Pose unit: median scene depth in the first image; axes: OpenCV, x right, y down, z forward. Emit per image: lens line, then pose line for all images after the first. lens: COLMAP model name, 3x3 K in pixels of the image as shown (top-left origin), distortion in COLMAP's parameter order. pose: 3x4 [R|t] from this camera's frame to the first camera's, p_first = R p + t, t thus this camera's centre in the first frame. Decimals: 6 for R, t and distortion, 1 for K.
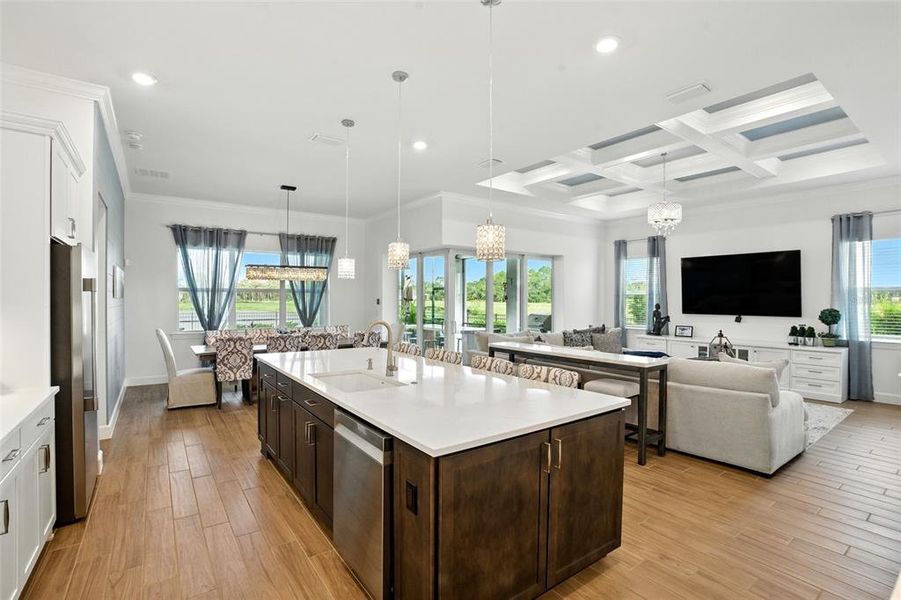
lens RADIAL K [[419.3, 0, 449.4], [0, 419.3, 299.4], [0, 0, 1]] dist [-0.048572, 0.013505]
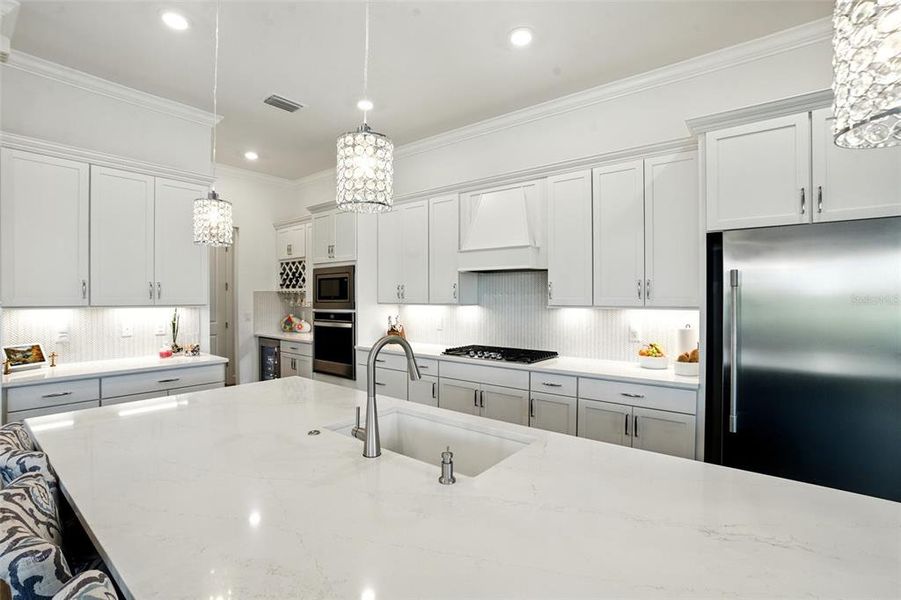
lens RADIAL K [[419.3, 0, 451.7], [0, 419.3, 296.0], [0, 0, 1]] dist [-0.048572, 0.013505]
pose [[-0.961089, 0.002607, -0.276225, -0.044152], [0.001014, 0.999982, 0.005910, -0.000829], [0.276236, 0.005400, -0.961075, 0.669283]]
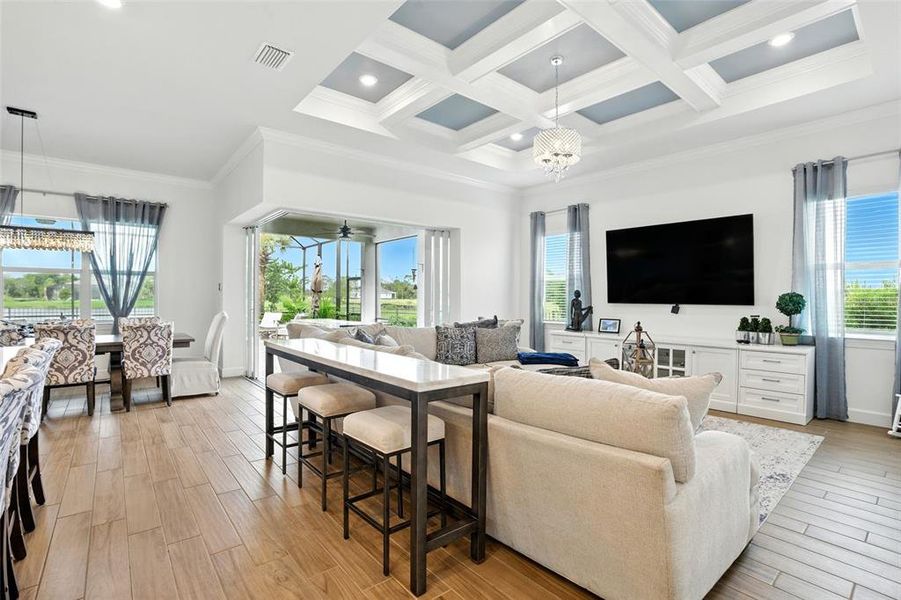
lens RADIAL K [[419.3, 0, 449.3], [0, 419.3, 299.3], [0, 0, 1]] dist [-0.048572, 0.013505]
pose [[0.997833, 0.002737, 0.065746, 0.258638], [-0.002879, 0.999994, 0.002069, 0.031936], [-0.065739, -0.002253, 0.997834, 0.288173]]
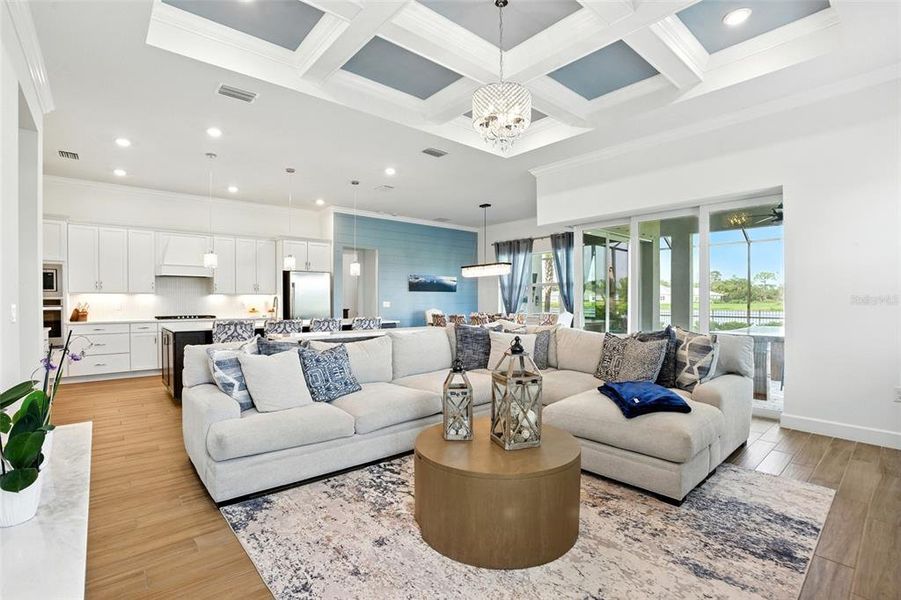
lens RADIAL K [[419.3, 0, 447.5], [0, 419.3, 300.9], [0, 0, 1]] dist [-0.048572, 0.013505]
pose [[0.074292, 0.003206, -0.997231, 0.902160], [-0.004548, 0.999986, 0.002876, 0.028689], [0.997226, 0.004322, 0.074305, 0.768117]]
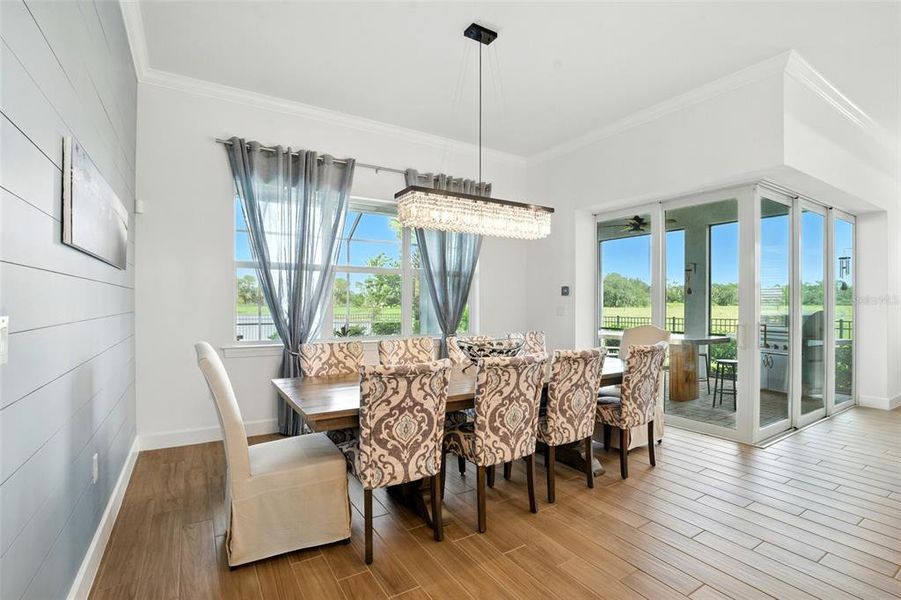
lens RADIAL K [[419.3, 0, 451.8], [0, 419.3, 302.4], [0, 0, 1]] dist [-0.048572, 0.013505]
pose [[0.997993, 0.000859, -0.063321, -0.380810], [-0.001121, 0.999991, -0.004103, 0.030724], [0.063317, 0.004166, 0.997985, 0.531264]]
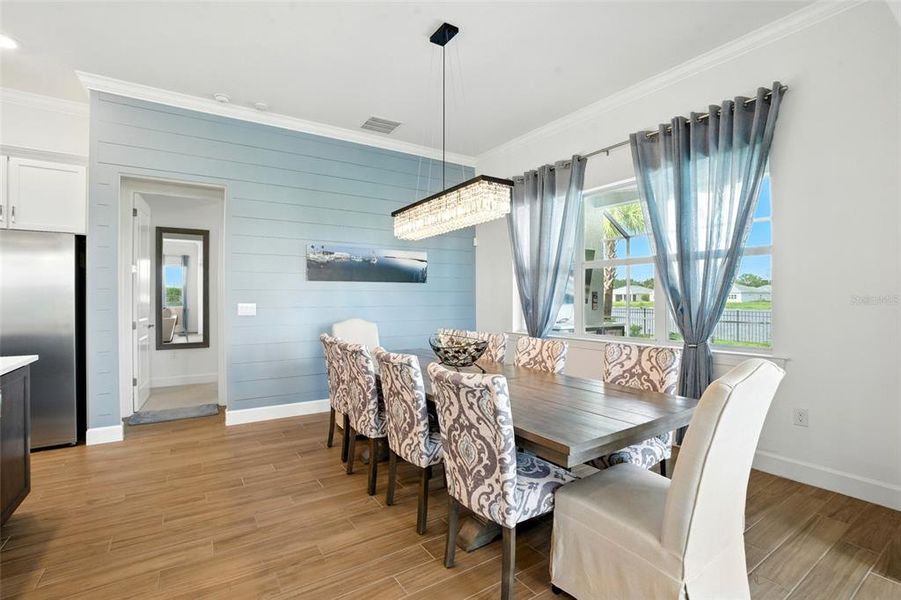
lens RADIAL K [[419.3, 0, 451.3], [0, 419.3, 294.1], [0, 0, 1]] dist [-0.048572, 0.013505]
pose [[-0.037225, -0.010026, -0.999257, 0.072508], [-0.003697, 0.999944, -0.009895, 0.027446], [0.999300, 0.003326, -0.037260, 1.002782]]
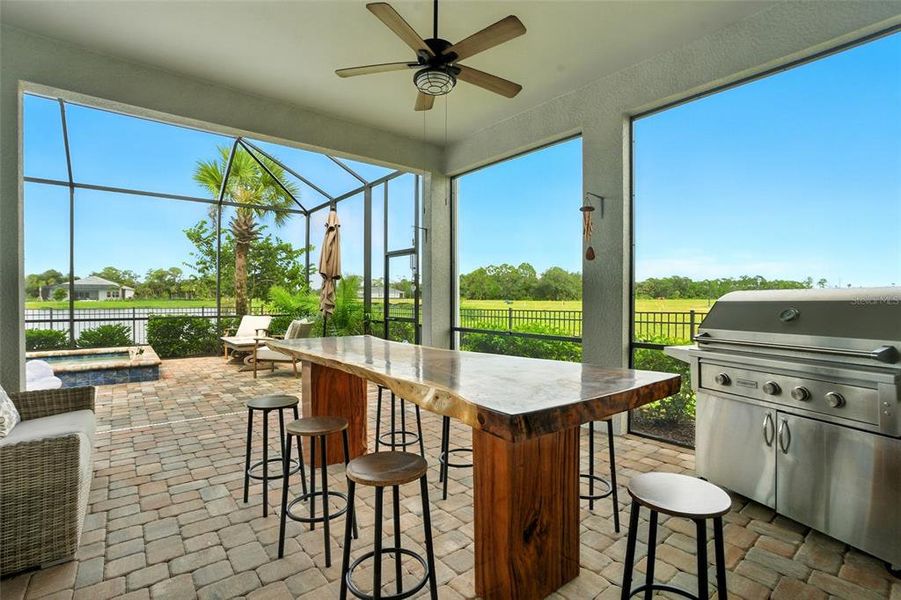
lens RADIAL K [[419.3, 0, 448.3], [0, 419.3, 300.4], [0, 0, 1]] dist [-0.048572, 0.013505]
pose [[0.998703, -0.000553, 0.050908, 0.010918], [0.000287, 0.999986, 0.005221, 0.053753], [-0.050911, -0.005200, 0.998690, 1.214782]]
